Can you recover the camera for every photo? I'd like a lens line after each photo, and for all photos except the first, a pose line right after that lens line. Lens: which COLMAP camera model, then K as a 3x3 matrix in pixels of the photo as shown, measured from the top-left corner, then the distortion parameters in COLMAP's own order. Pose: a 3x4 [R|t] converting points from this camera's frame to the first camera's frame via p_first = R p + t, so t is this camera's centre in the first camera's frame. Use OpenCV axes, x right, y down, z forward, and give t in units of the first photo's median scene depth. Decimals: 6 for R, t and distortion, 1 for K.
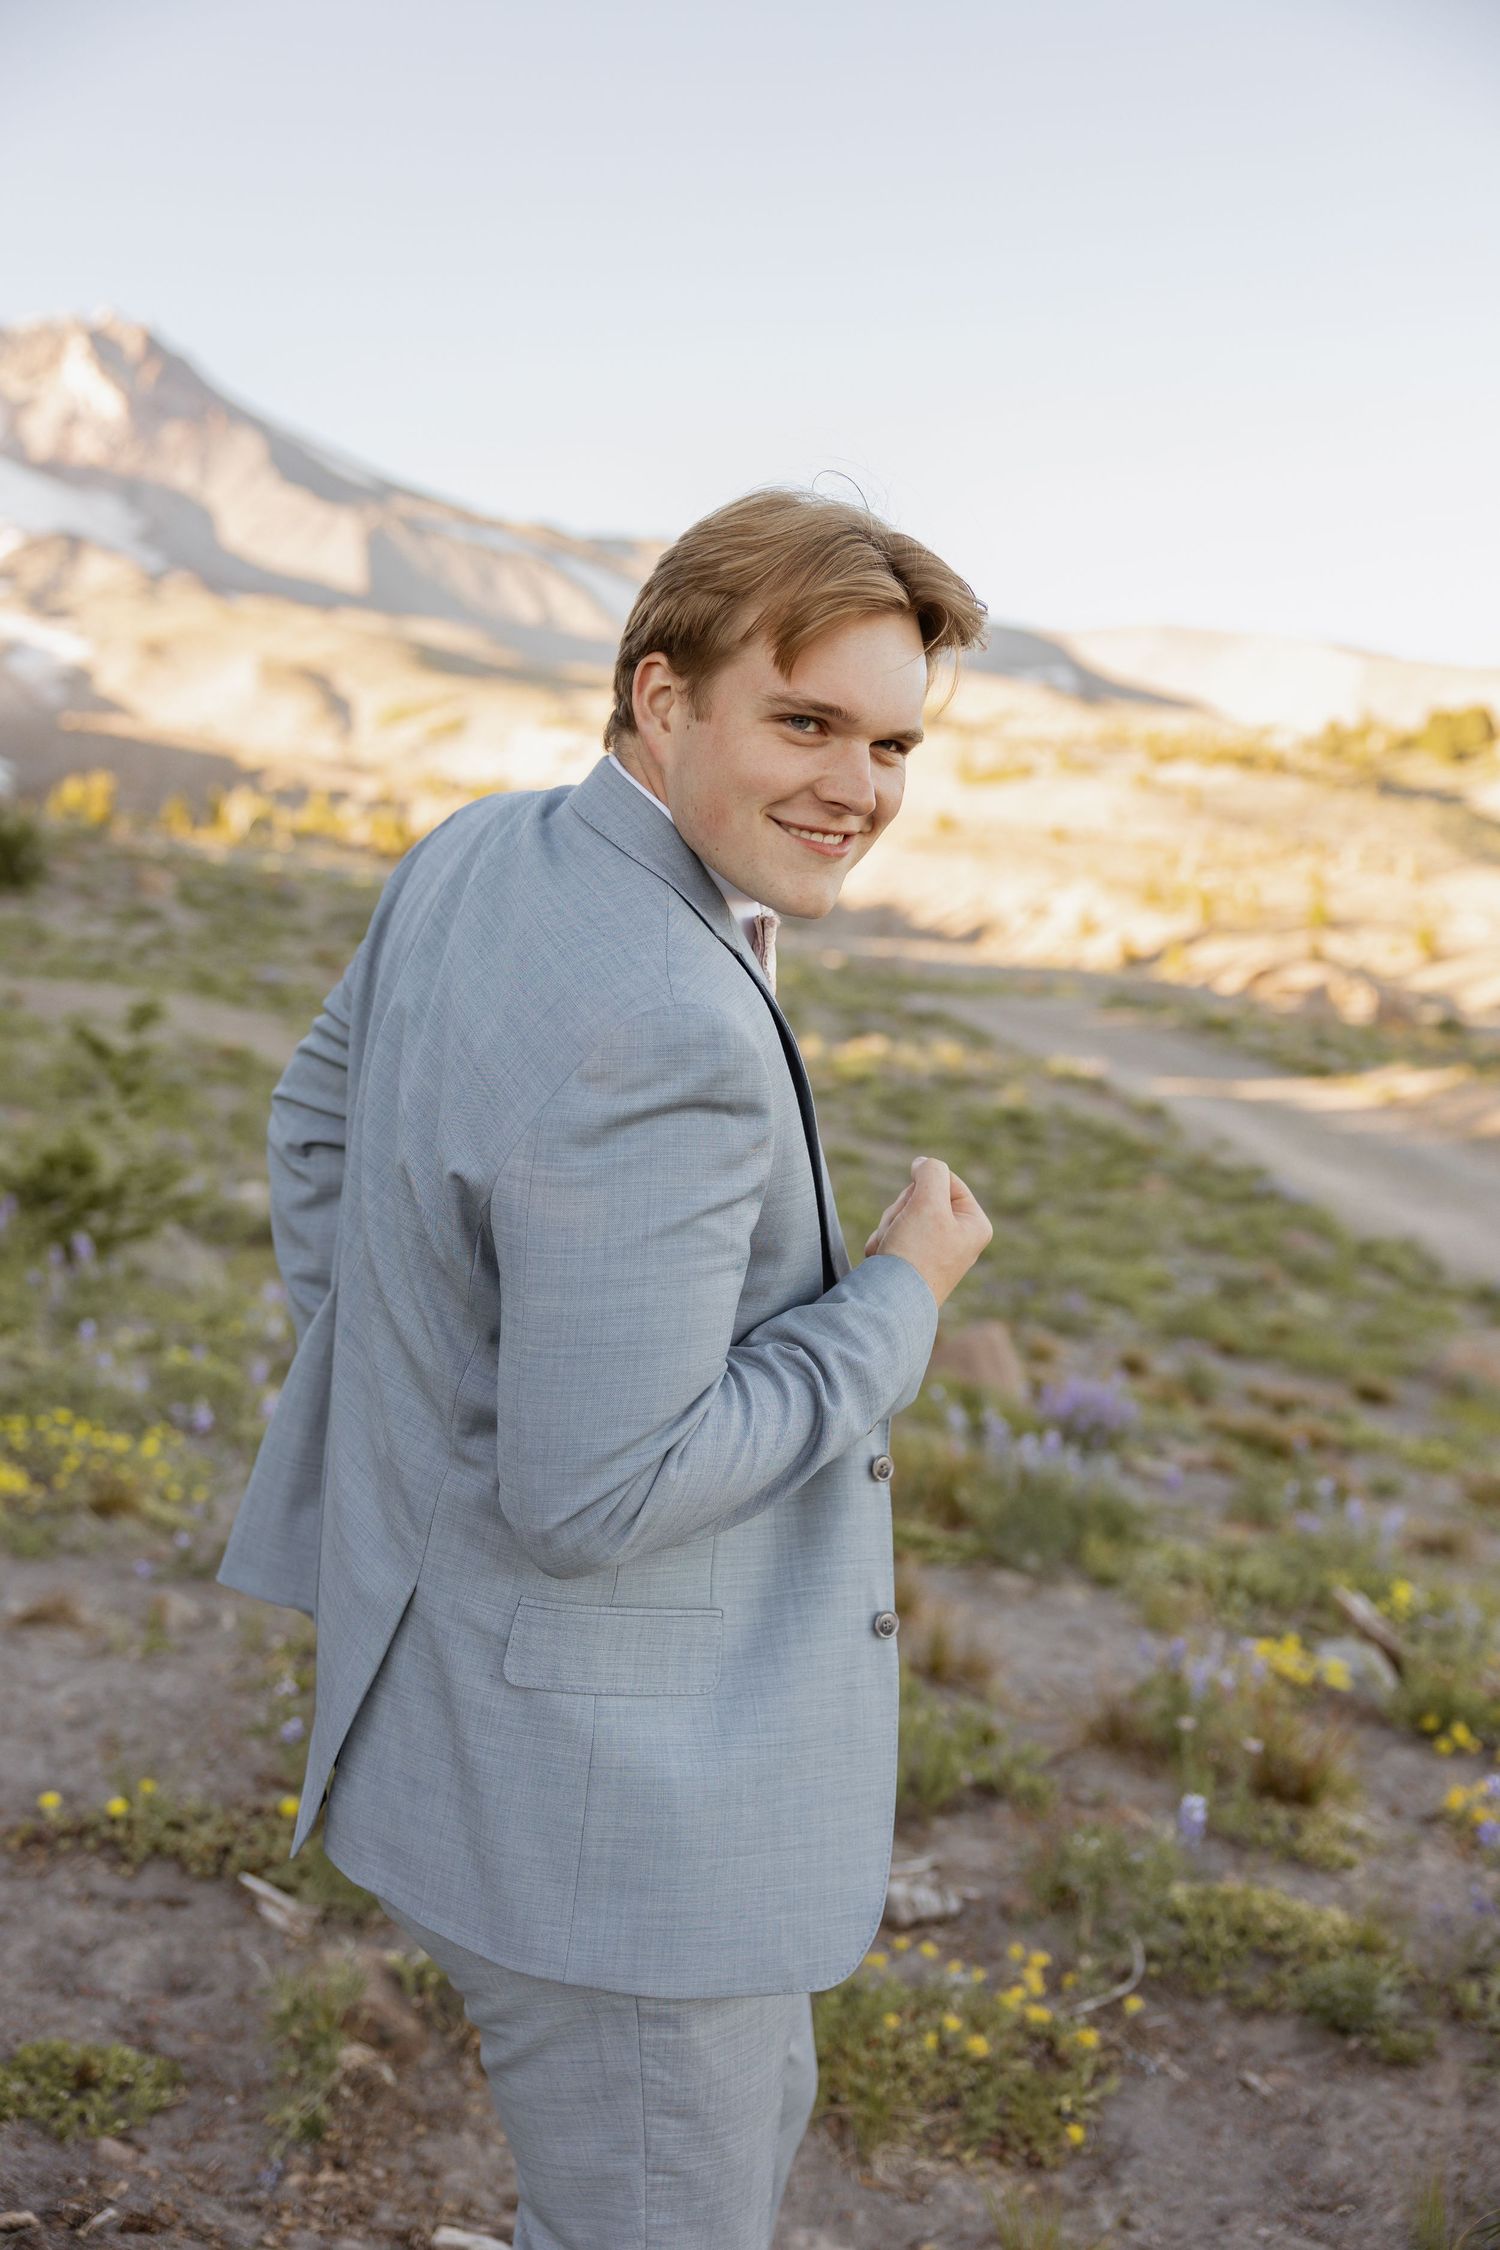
lens RADIAL K [[2323.1, 0, 742.4], [0, 2323.1, 1123.1], [0, 0, 1]] dist [0.008826, -0.022034]
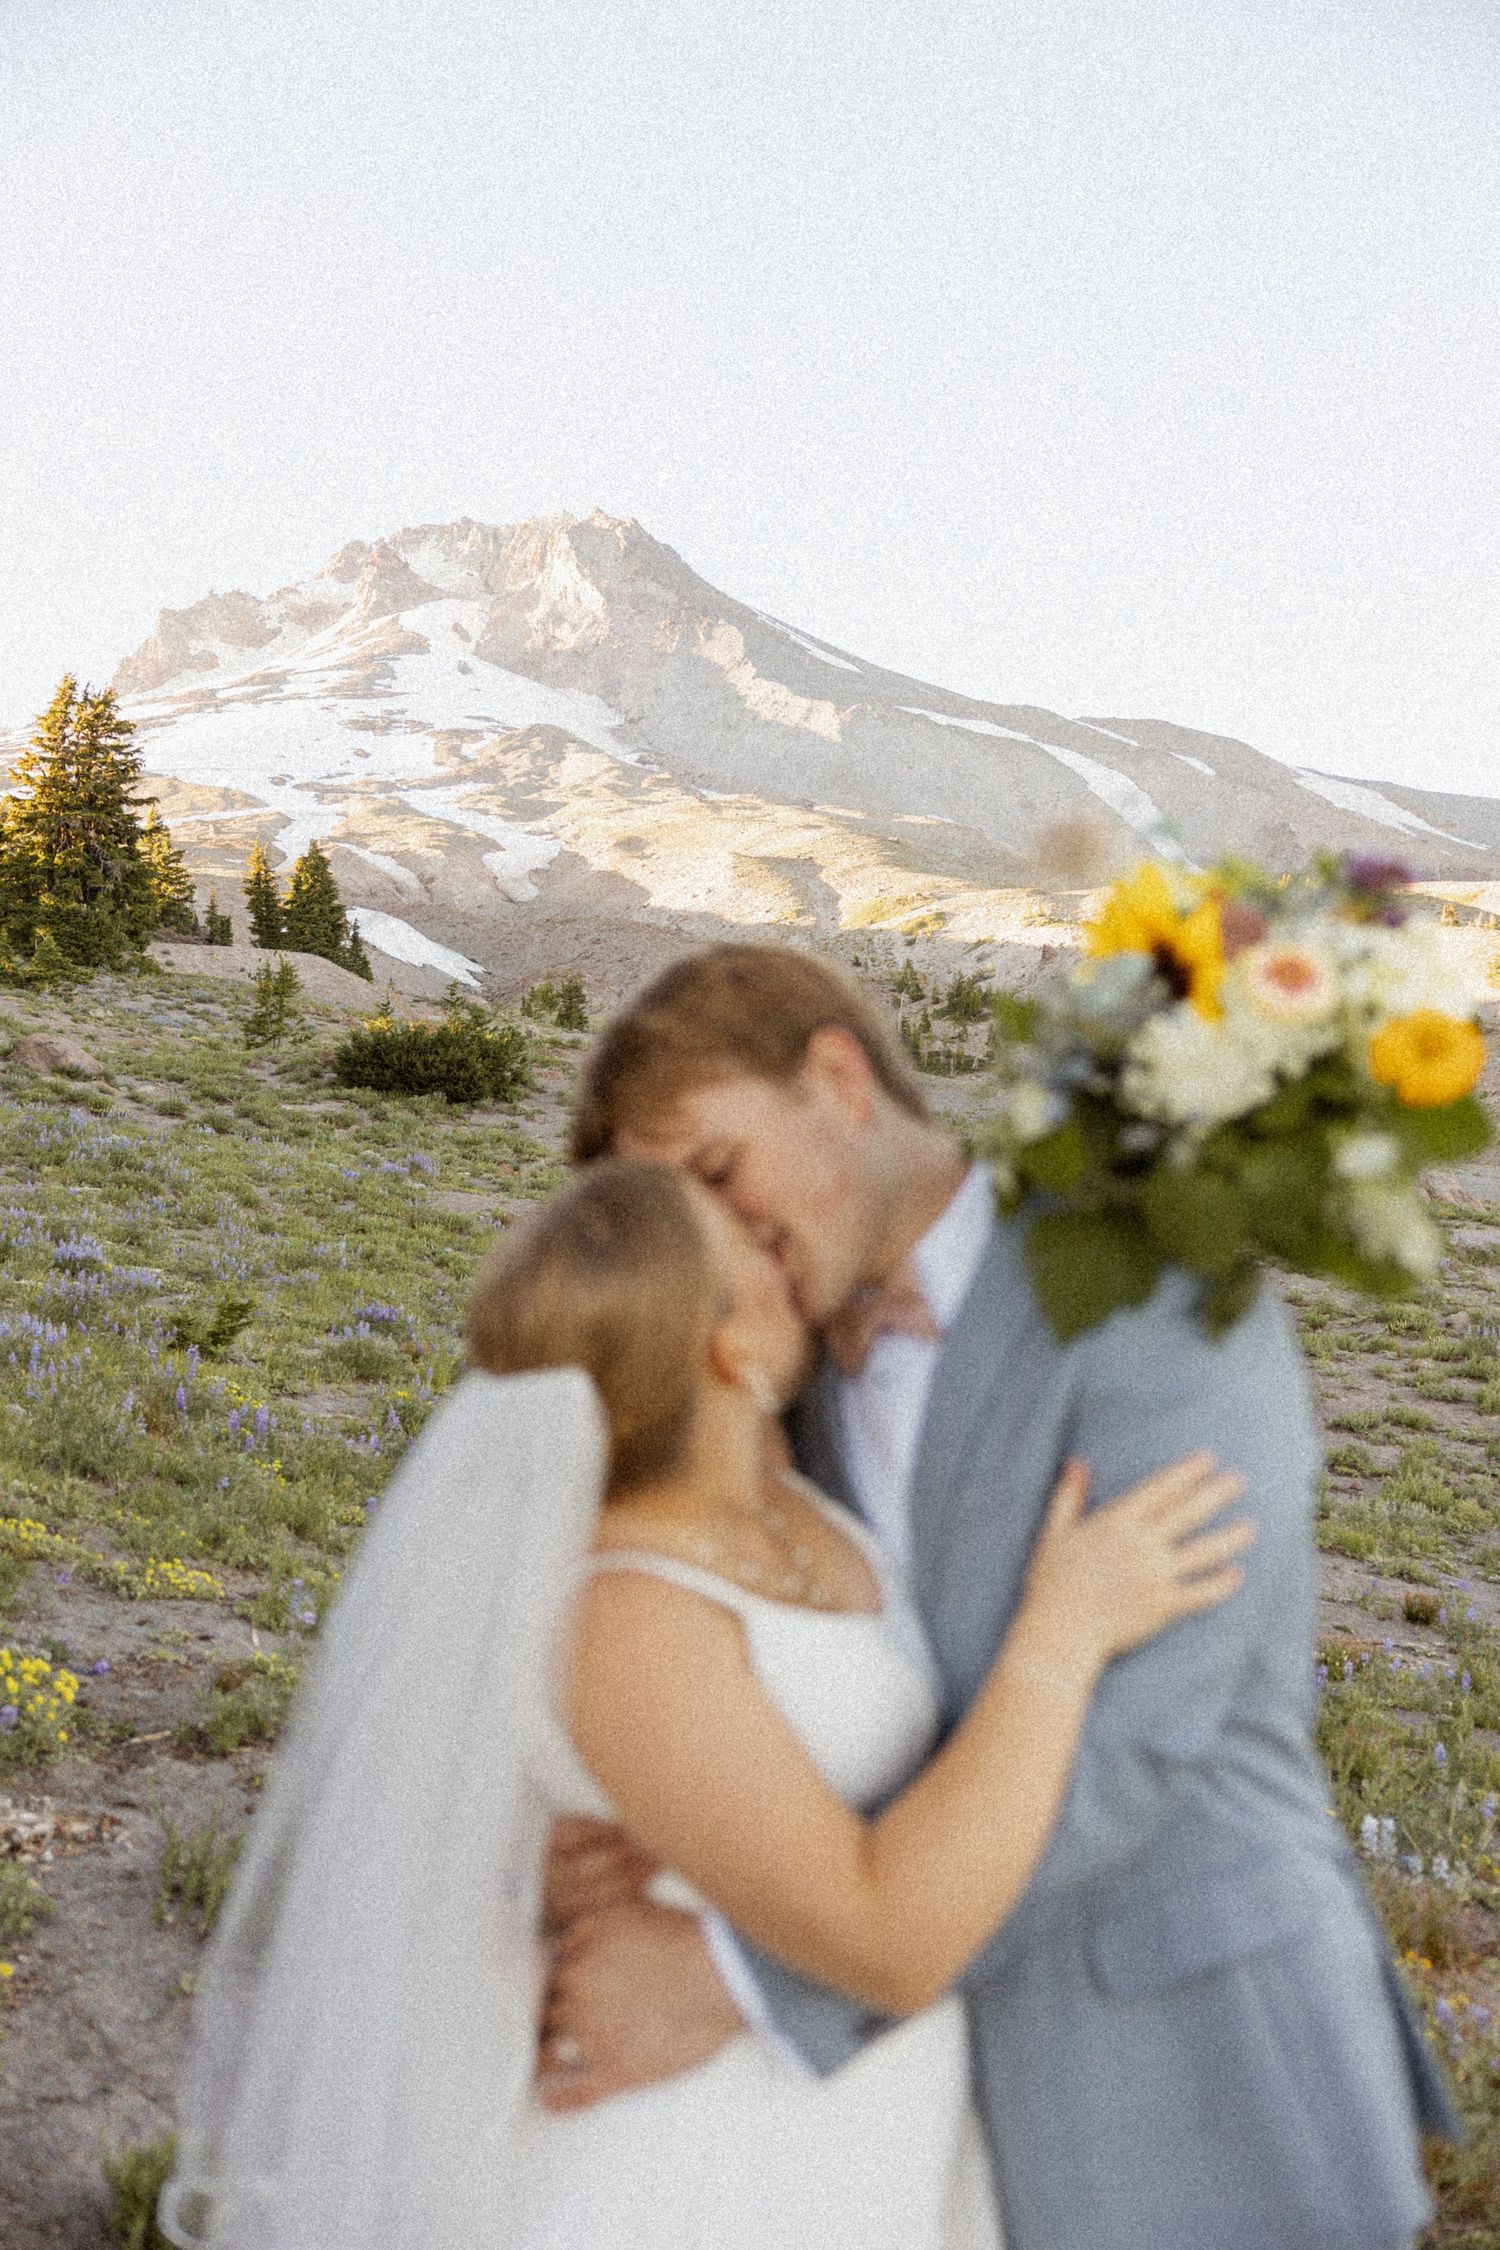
lens RADIAL K [[2491.5, 0, 742.9], [0, 2491.5, 1121.6], [0, 0, 1]] dist [-0.007191, 0.041339]
pose [[0.980543, 0.011375, -0.195975, -0.039063], [-0.028820, 0.995844, -0.086396, -0.018972], [0.194178, 0.090363, 0.976796, 0.024769]]
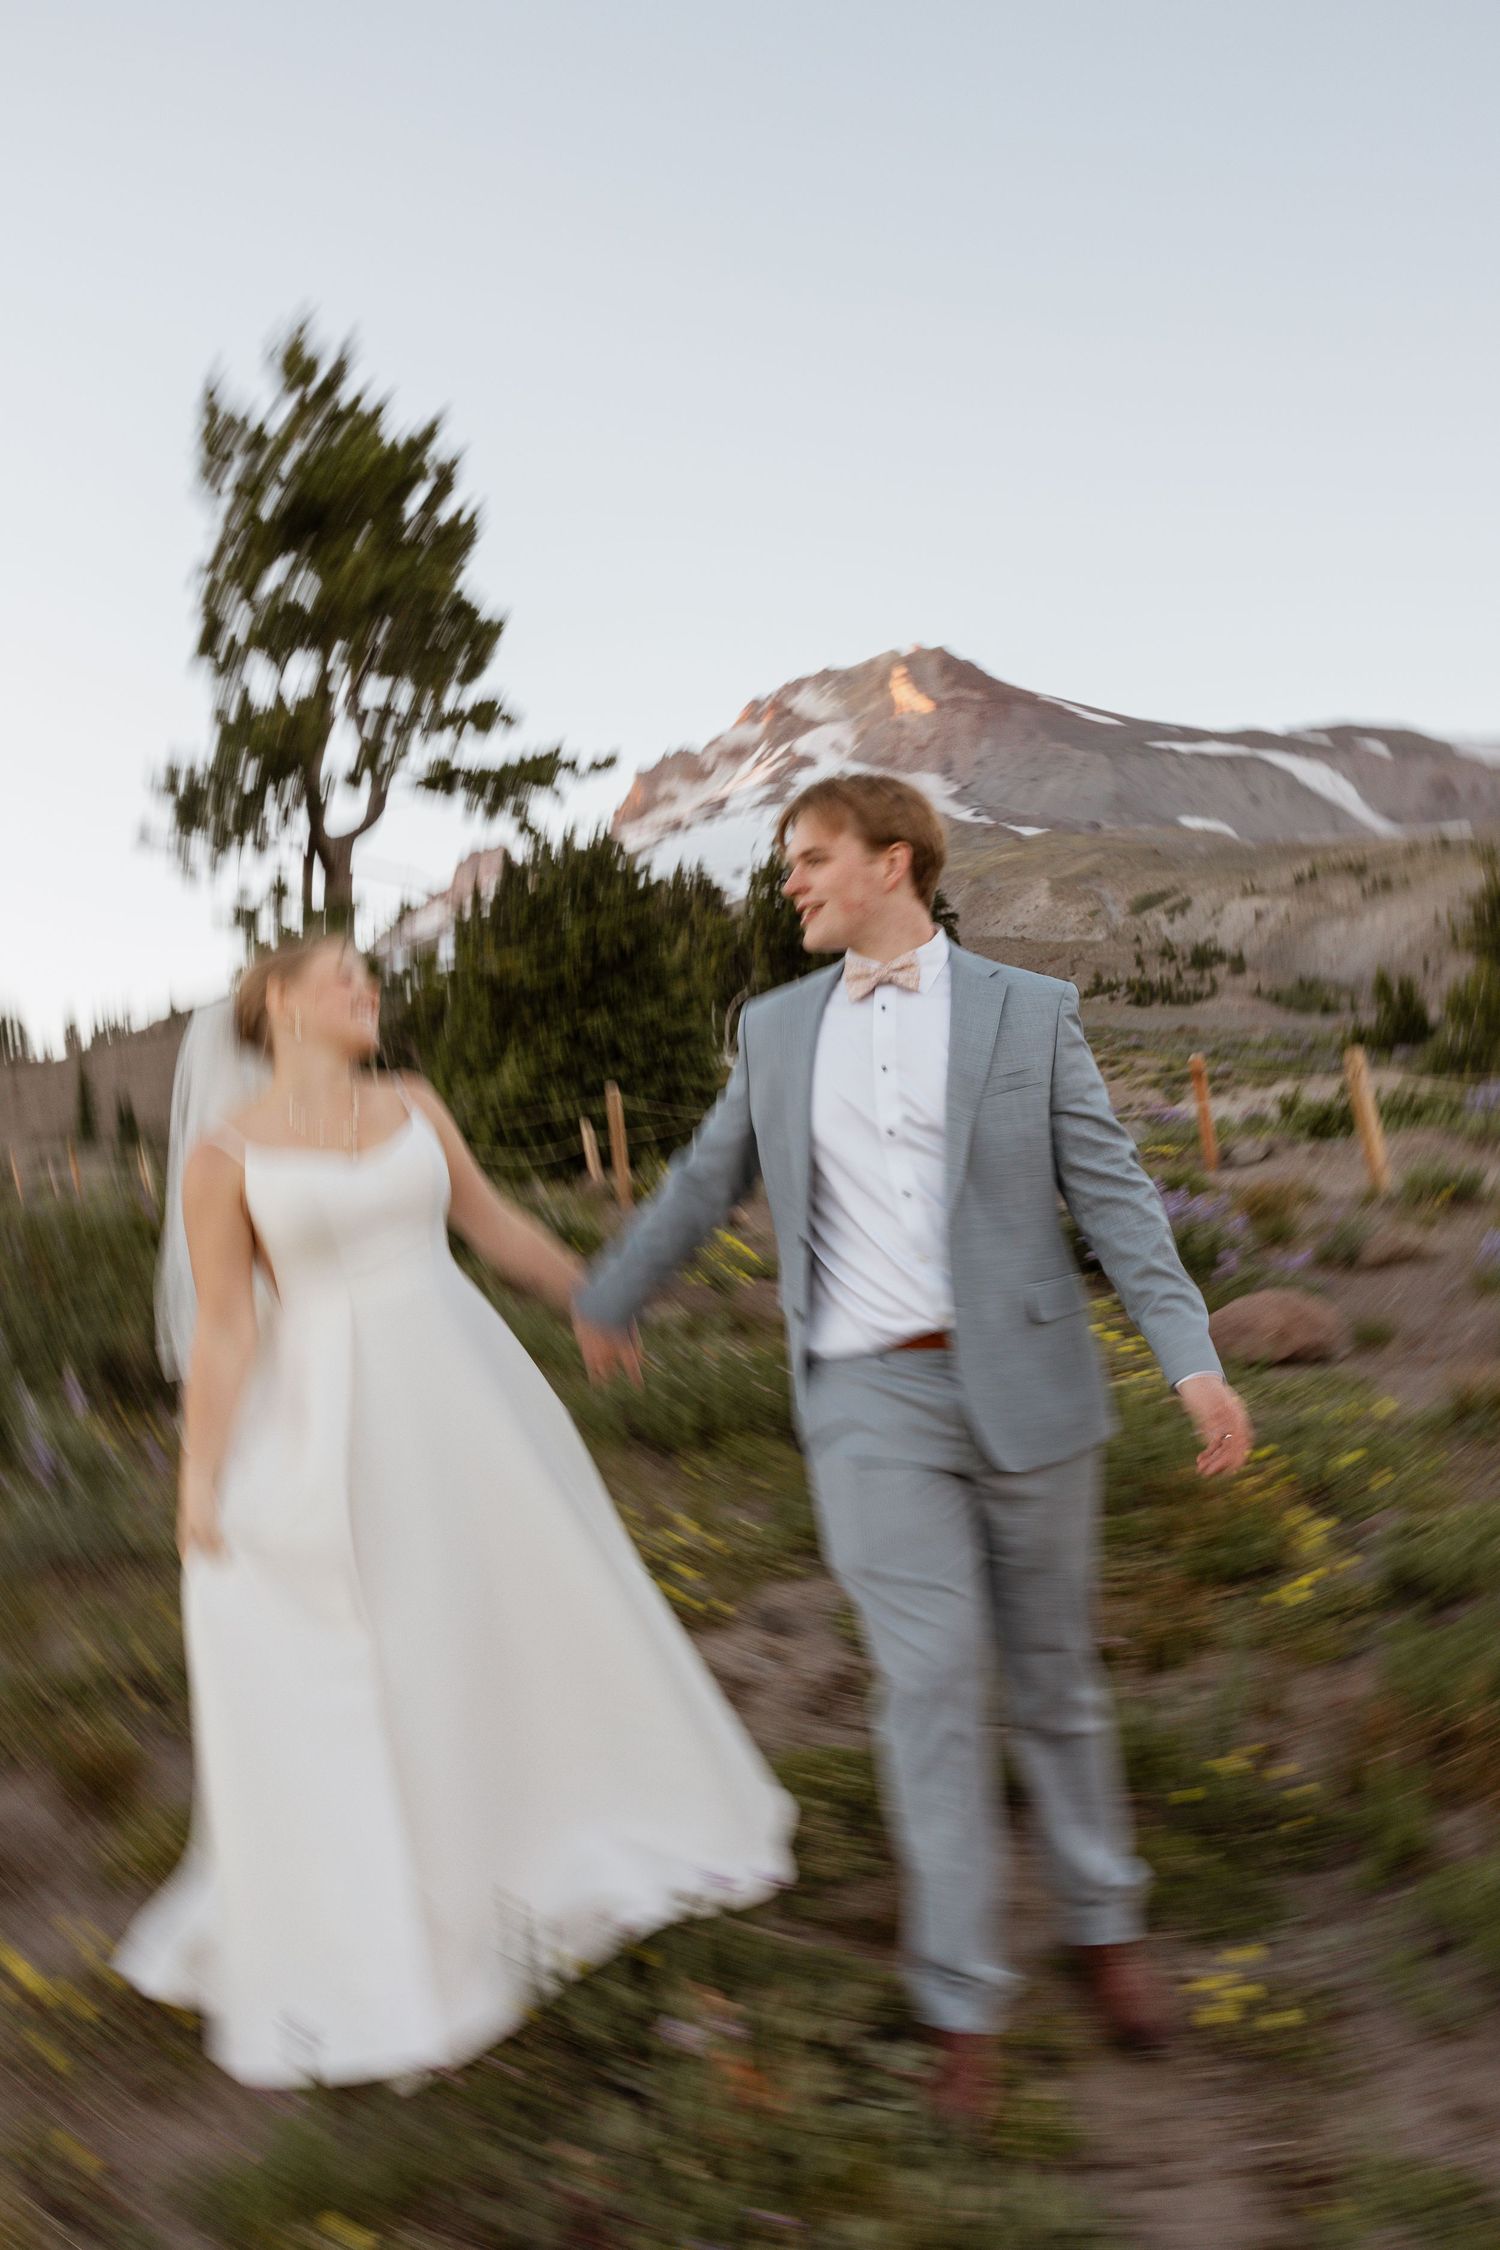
lens RADIAL K [[1756.3, 0, 747.1], [0, 1756.3, 1122.8], [0, 0, 1]] dist [-0.014652, 0.001625]
pose [[0.916722, -0.121895, -0.380477, 1.625290], [0.103630, 0.992274, -0.068213, 0.781774], [0.385852, 0.023104, 0.922271, -7.660335]]
